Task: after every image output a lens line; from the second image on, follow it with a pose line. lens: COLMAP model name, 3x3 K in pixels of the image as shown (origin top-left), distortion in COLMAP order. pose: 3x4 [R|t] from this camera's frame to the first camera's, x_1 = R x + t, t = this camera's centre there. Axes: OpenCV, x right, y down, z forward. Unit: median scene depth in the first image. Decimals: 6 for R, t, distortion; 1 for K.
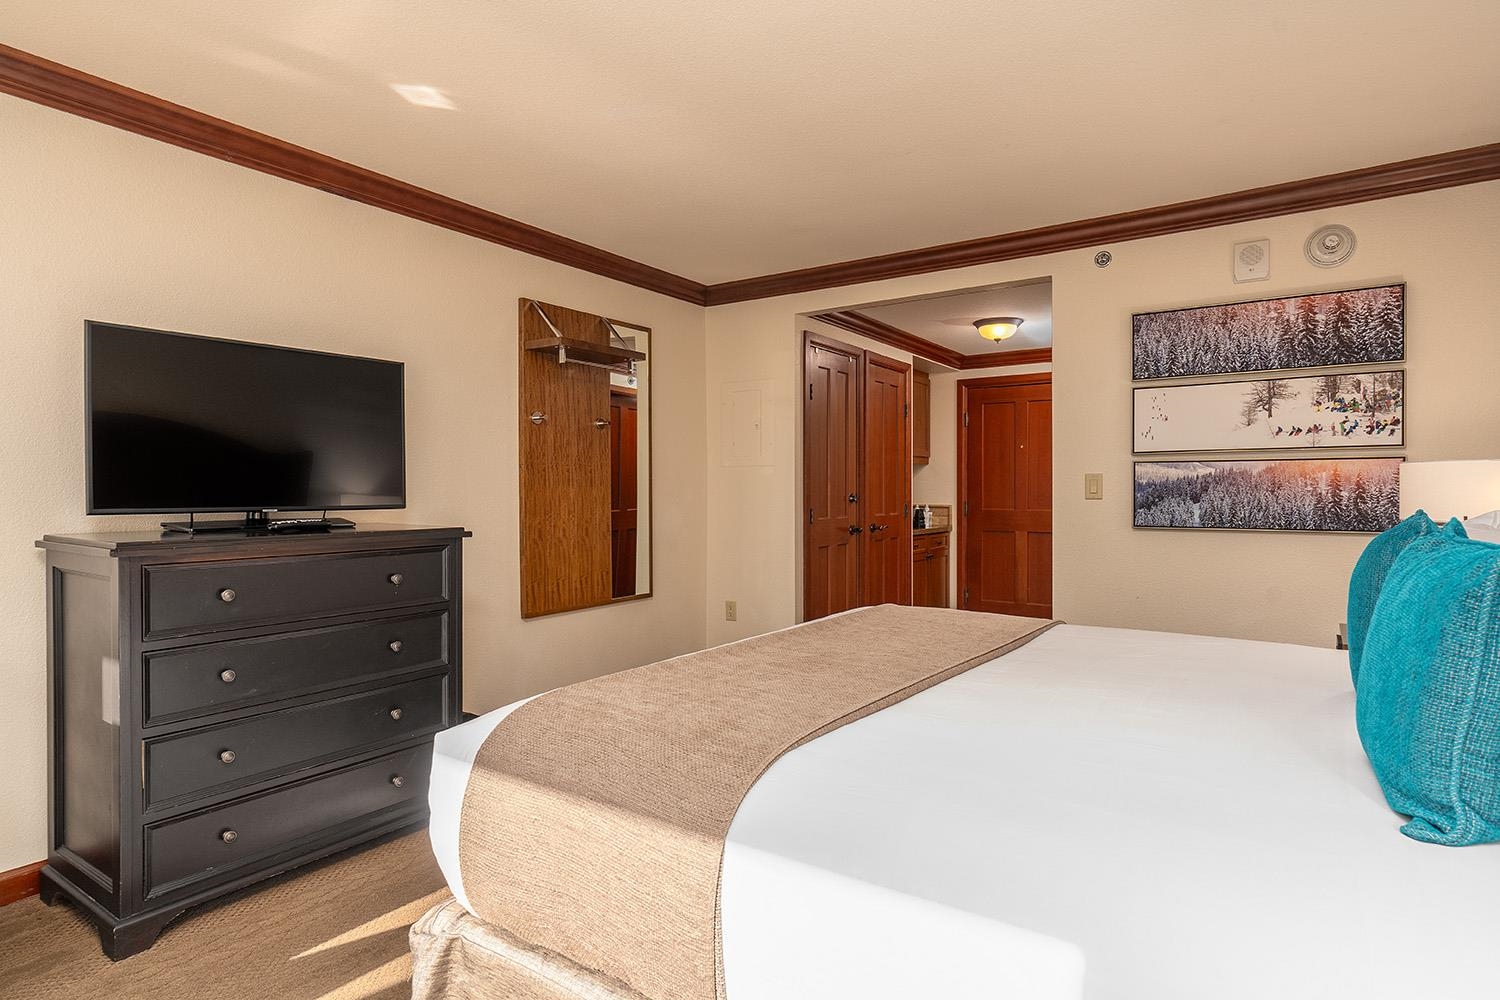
lens RADIAL K [[819.4, 0, 750.0], [0, 819.4, 500.0], [0, 0, 1]] dist [0.000892, 0.000330]
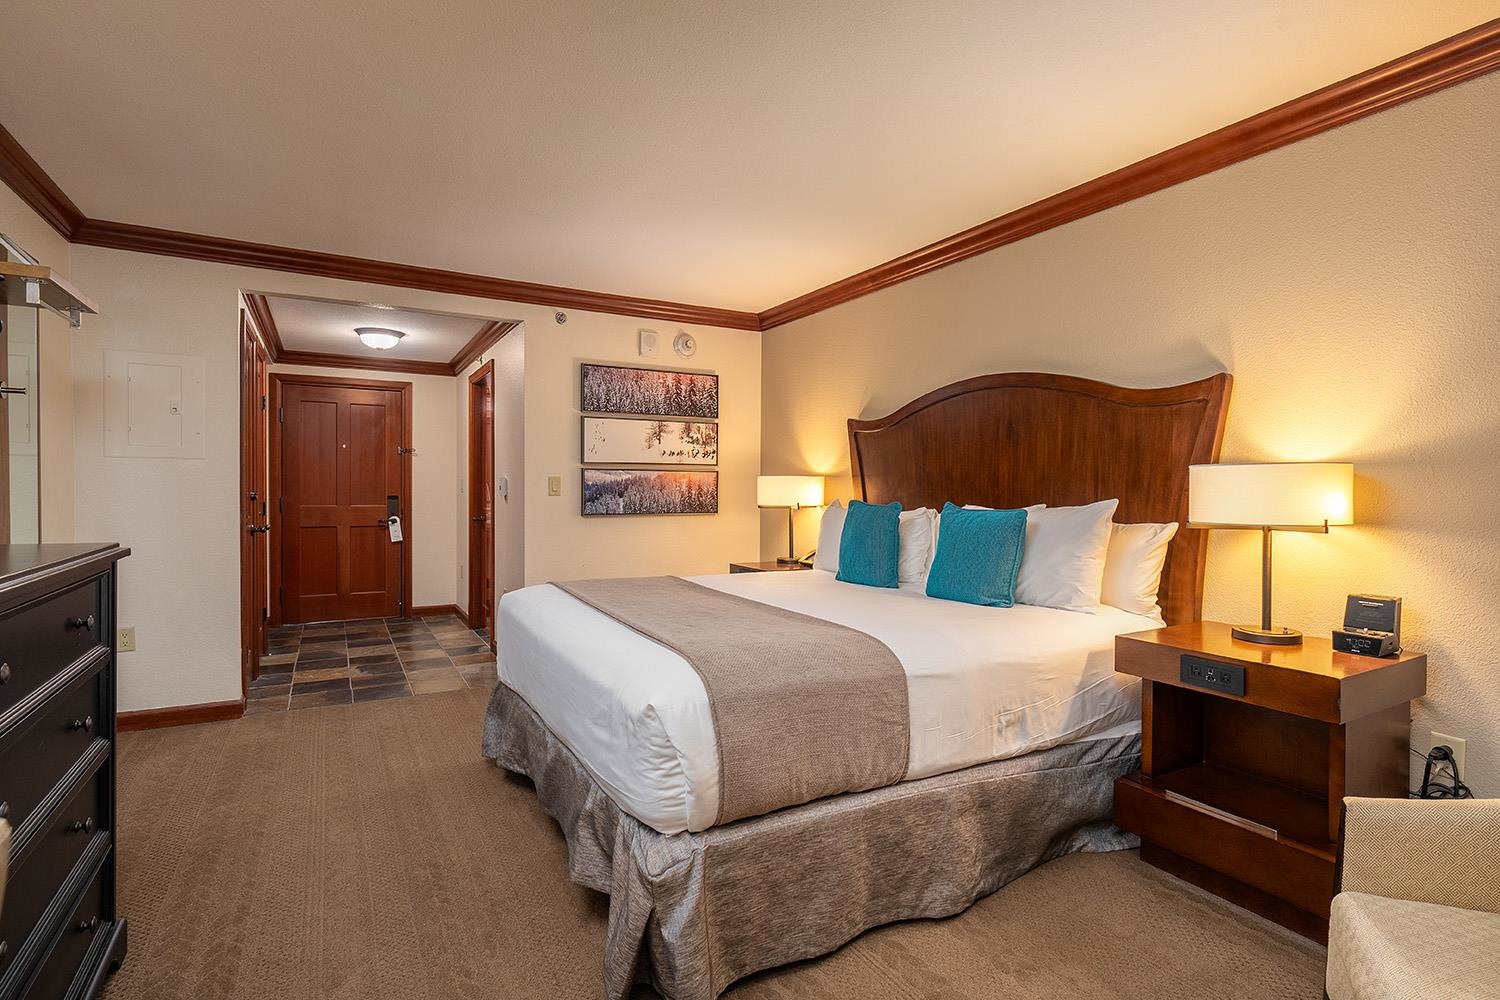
lens RADIAL K [[724.5, 0, 750.0], [0, 724.5, 500.0], [0, 0, 1]] dist [0.000062, 0.000010]
pose [[0.432236, -0.011850, 0.901683, -0.566992], [0.005468, 0.999930, 0.010520, -0.005194], [-0.901744, 0.000383, 0.432270, 0.222186]]
